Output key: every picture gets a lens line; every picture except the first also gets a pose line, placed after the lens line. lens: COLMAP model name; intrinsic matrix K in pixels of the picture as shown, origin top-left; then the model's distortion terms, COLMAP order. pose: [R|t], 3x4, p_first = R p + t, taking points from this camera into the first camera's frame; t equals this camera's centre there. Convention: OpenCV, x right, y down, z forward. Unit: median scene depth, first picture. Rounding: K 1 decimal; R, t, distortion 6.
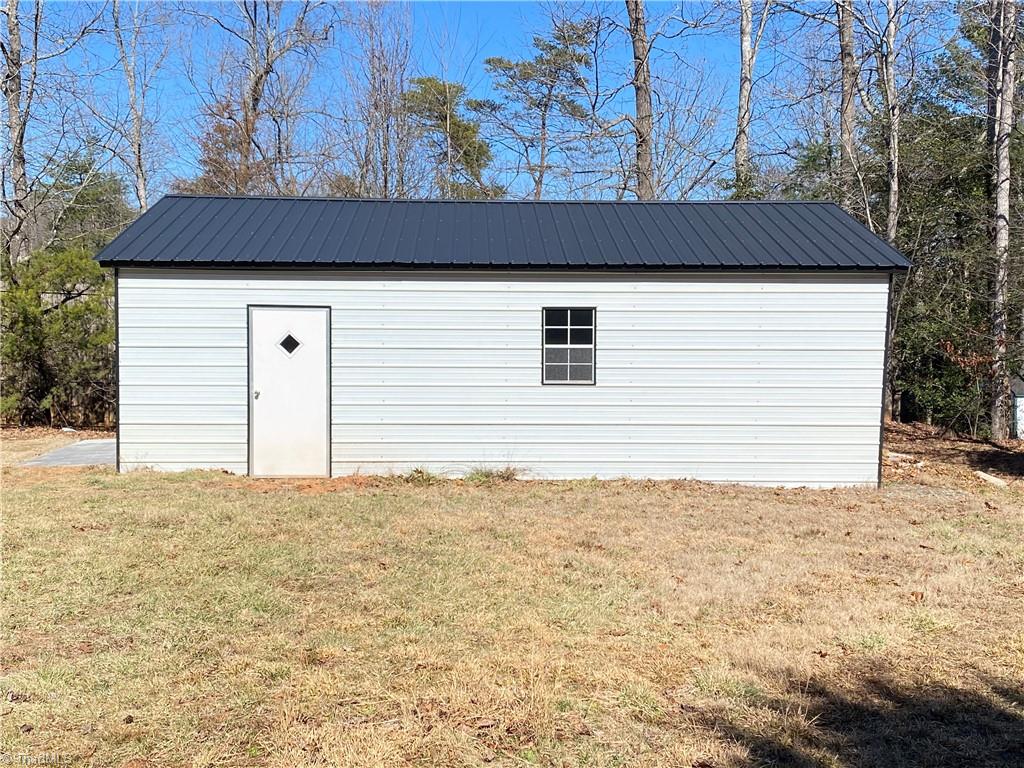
lens RADIAL K [[1112.8, 0, 510.6], [0, 1112.8, 380.1], [0, 0, 1]] dist [0.064415, 0.000000]
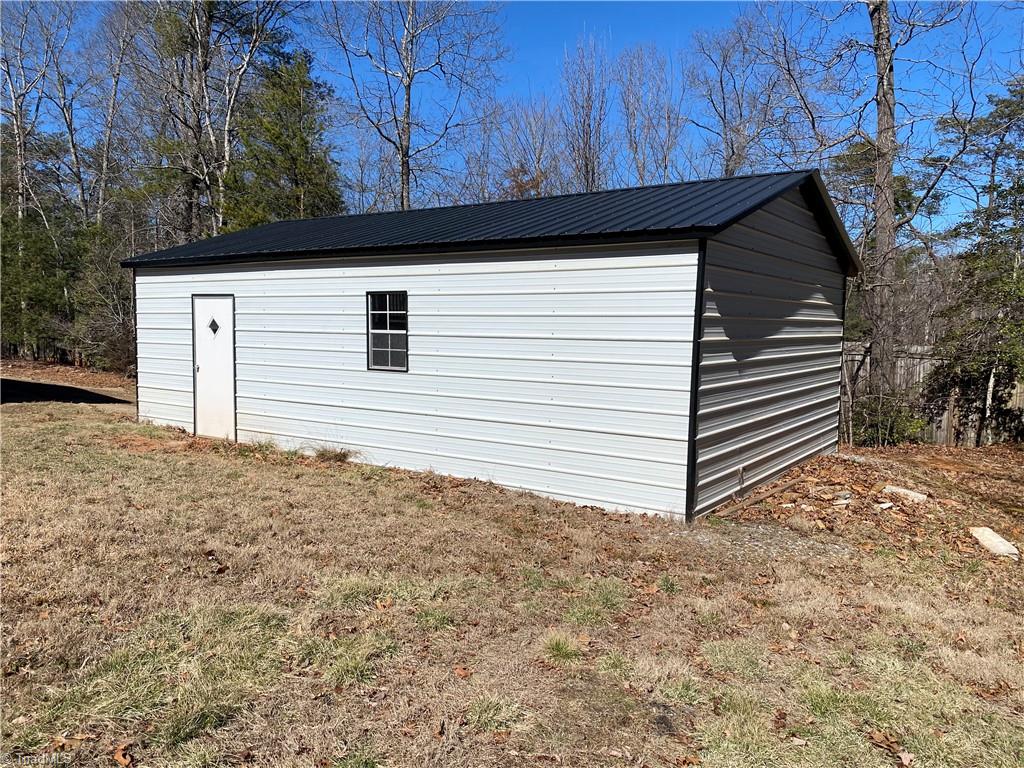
lens RADIAL K [[776.1, 0, 512.6], [0, 776.1, 386.2], [0, 0, 1]] dist [0.018996, -0.028940]
pose [[0.813957, 0.050690, -0.578709, 0.541650], [-0.053101, 0.998507, 0.012774, 0.003199], [0.578493, 0.020332, 0.815434, 0.505032]]
